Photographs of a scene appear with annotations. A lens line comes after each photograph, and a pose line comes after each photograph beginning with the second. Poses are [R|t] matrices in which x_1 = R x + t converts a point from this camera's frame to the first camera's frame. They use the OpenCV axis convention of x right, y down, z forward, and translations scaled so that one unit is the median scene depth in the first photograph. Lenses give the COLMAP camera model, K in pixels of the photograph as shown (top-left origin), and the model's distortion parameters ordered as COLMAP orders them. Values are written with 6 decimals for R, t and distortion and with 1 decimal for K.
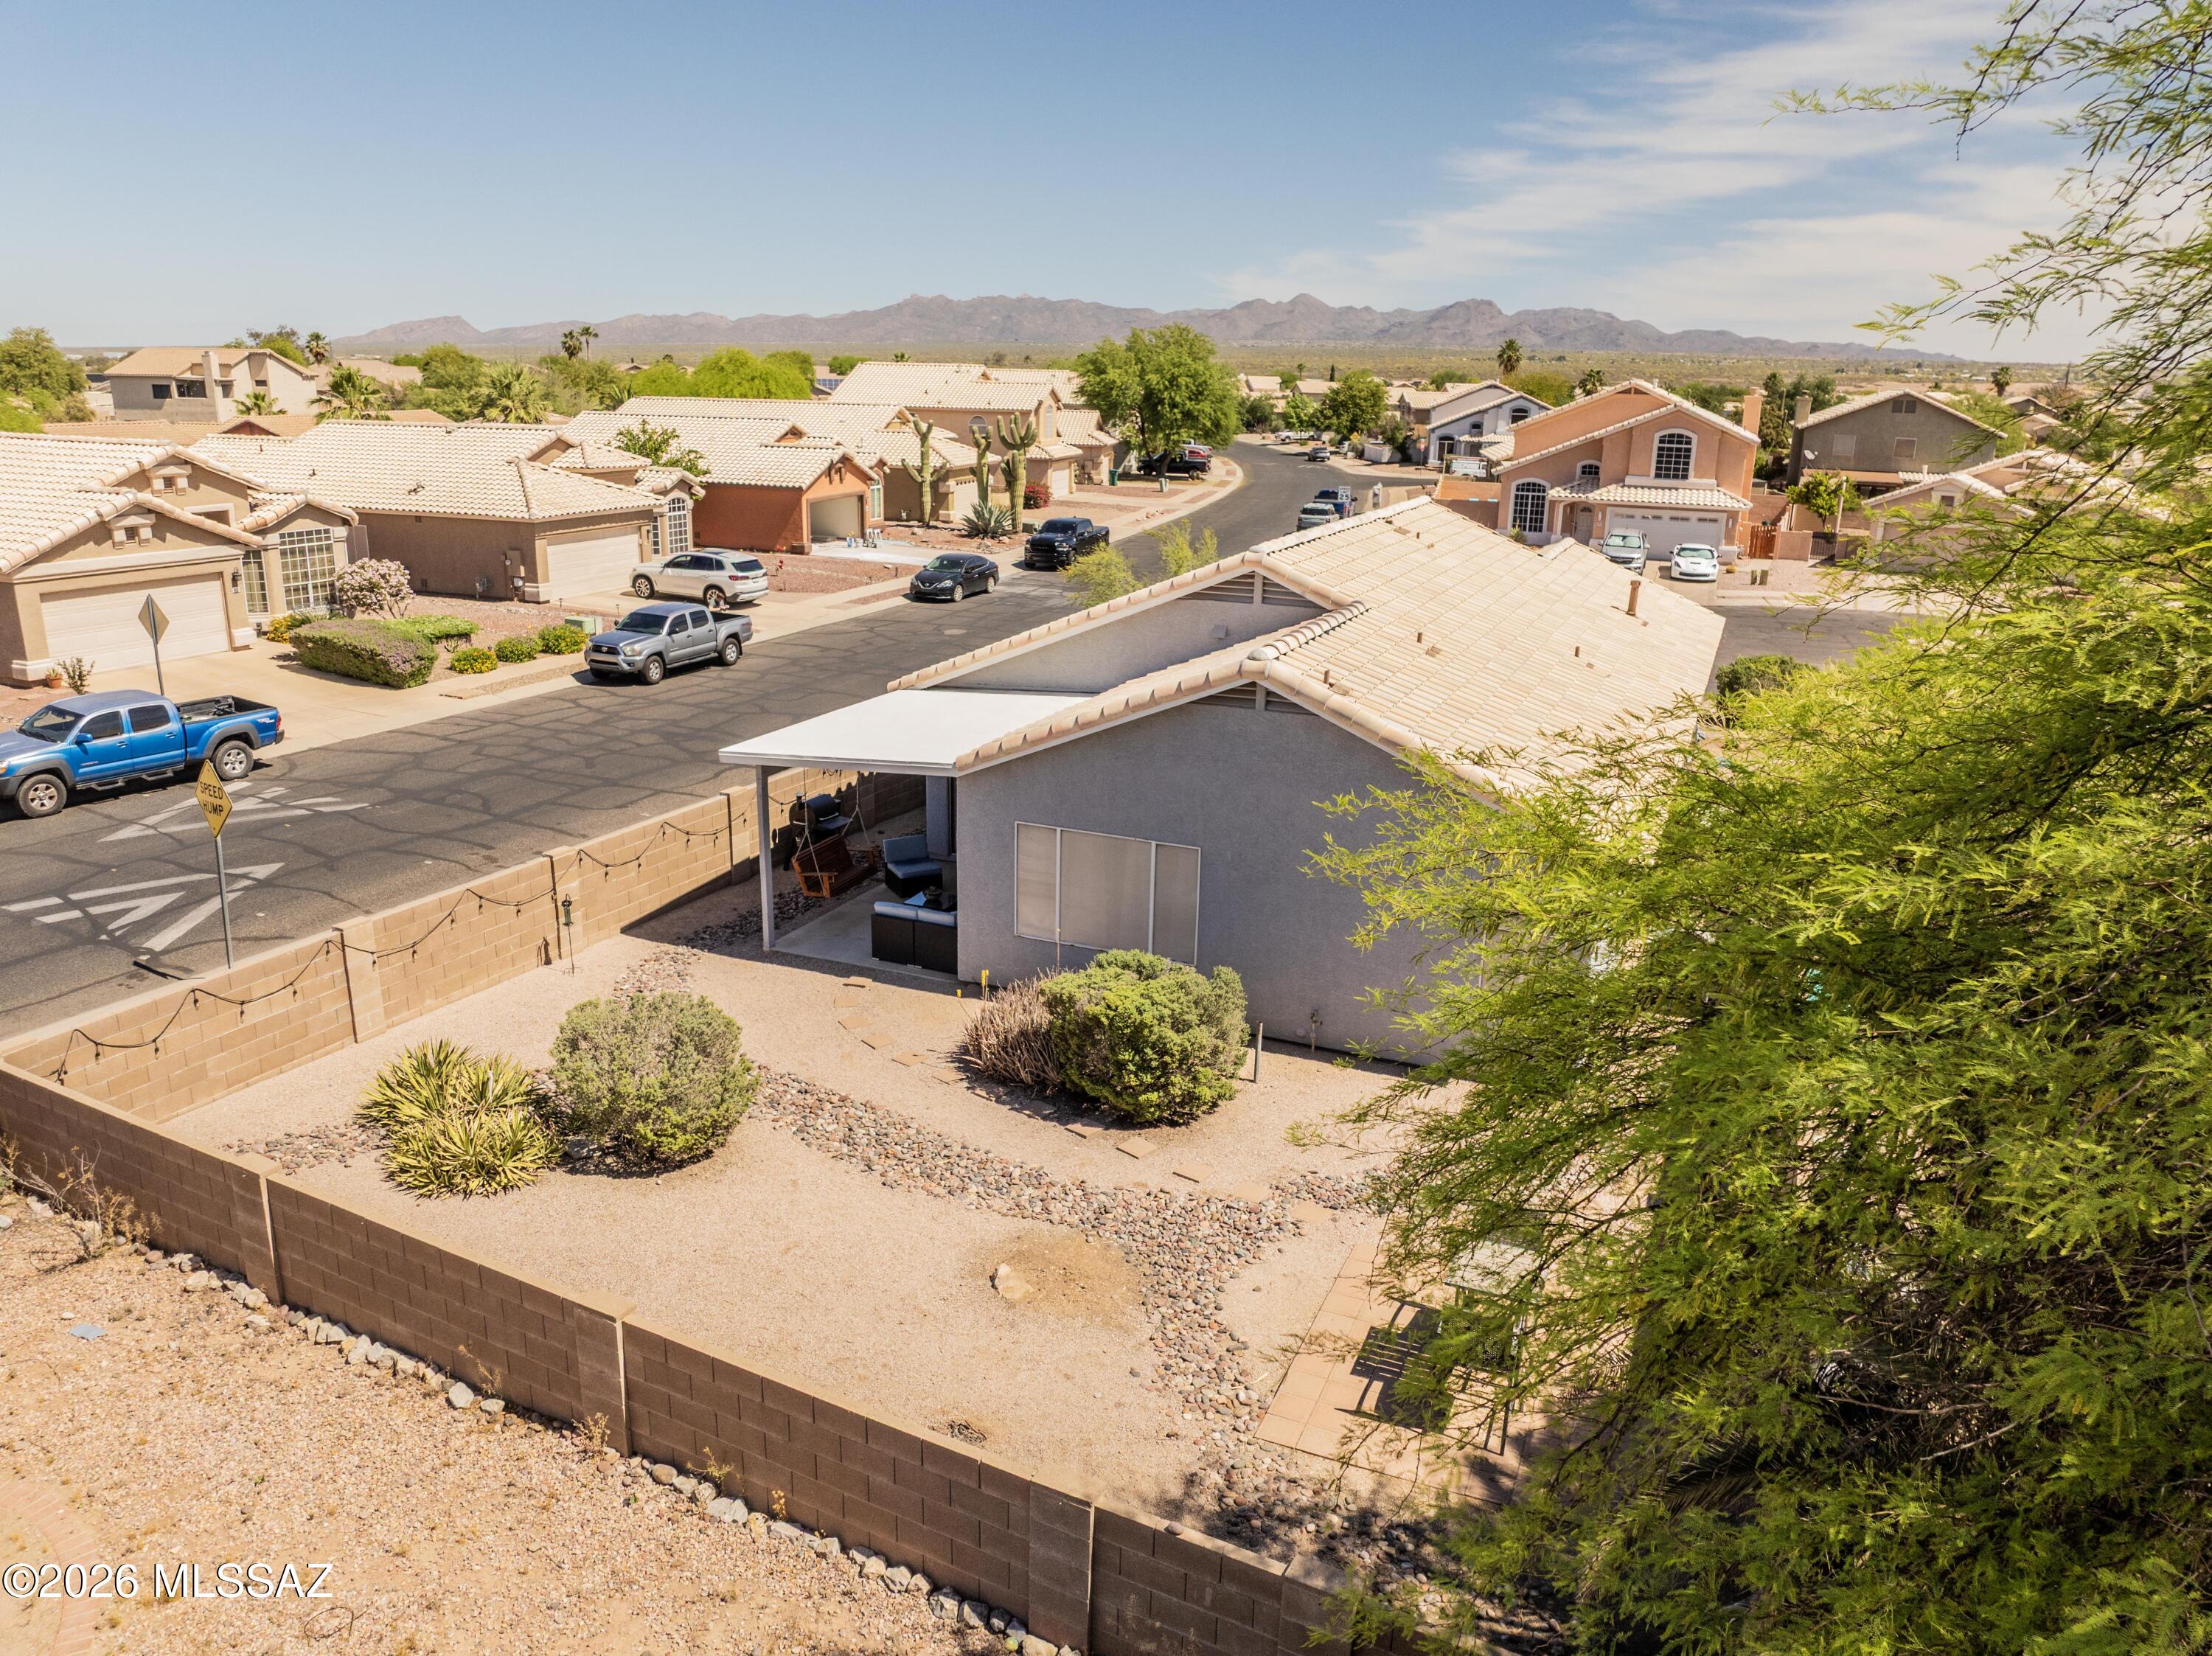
lens RADIAL K [[1559.3, 0, 1105.5], [0, 1559.3, 817.4], [0, 0, 1]] dist [-0.041364, -0.001851]
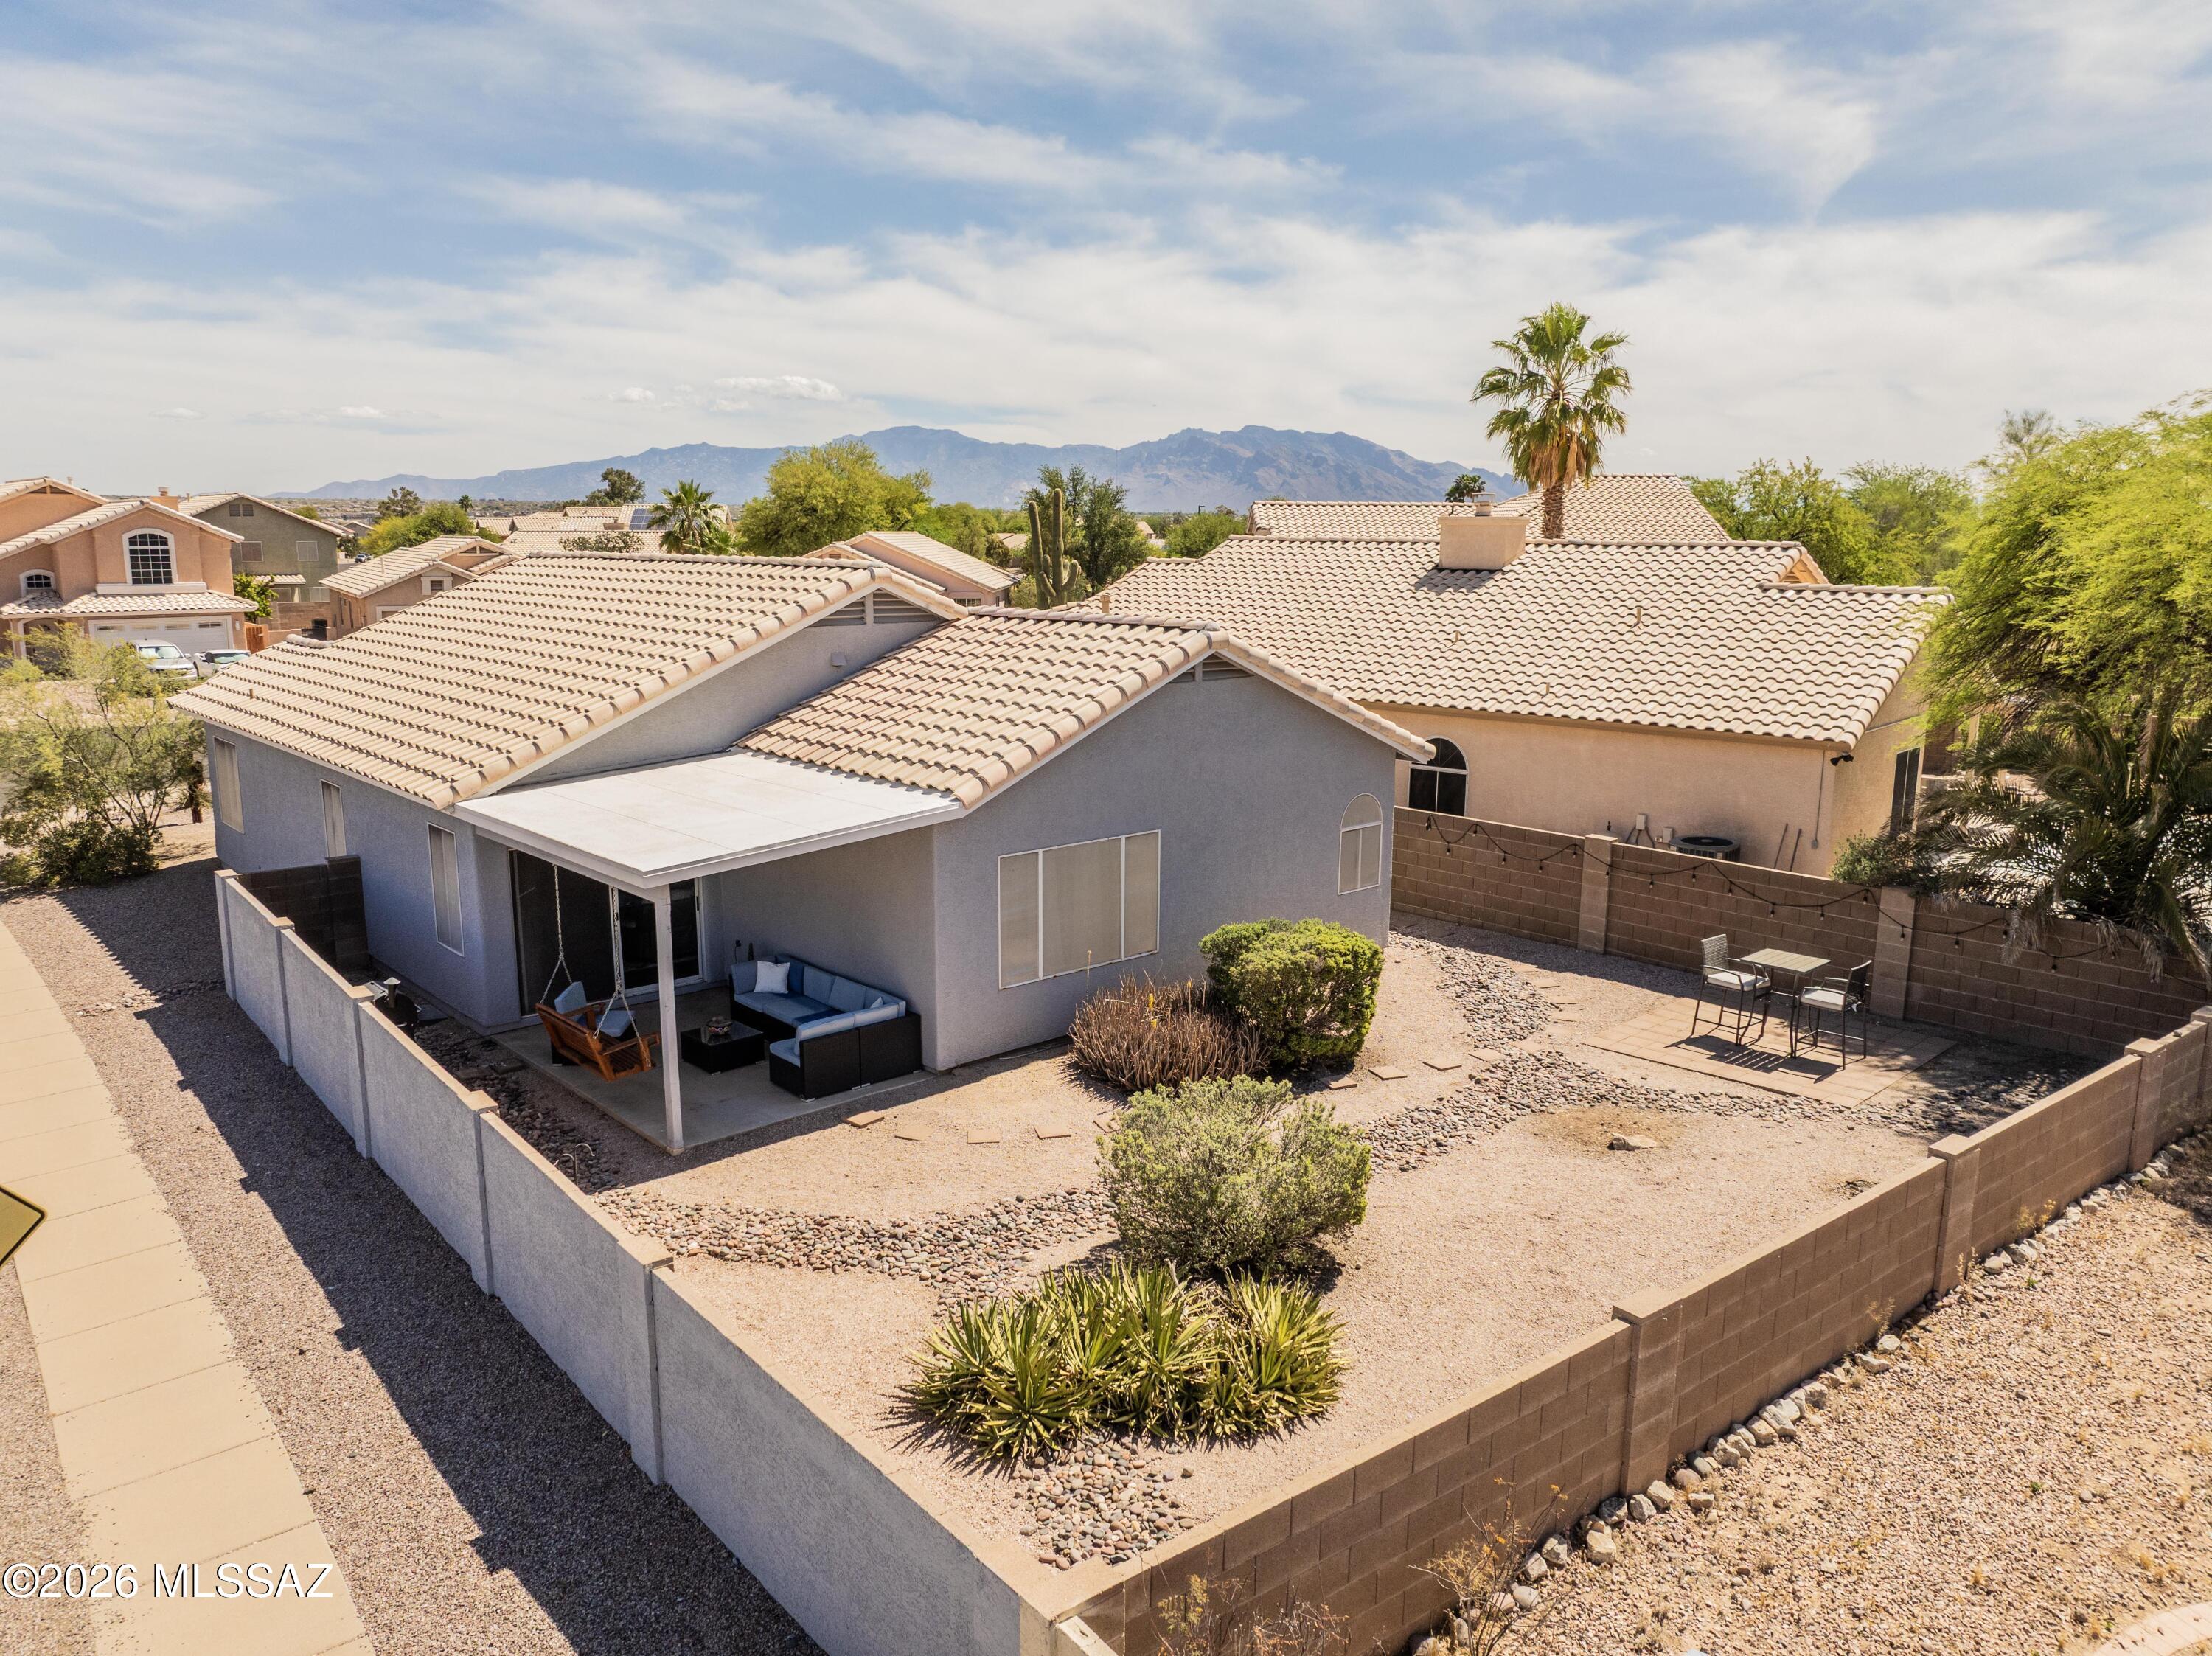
lens RADIAL K [[1562.2, 0, 1106.0], [0, 1562.2, 828.0], [0, 0, 1]] dist [-0.056510, 0.032568]
pose [[0.416492, -0.186427, 0.889820, -0.295753], [0.251440, 0.964193, 0.084319, -0.026258], [-0.873678, 0.188618, 0.448454, 0.201248]]
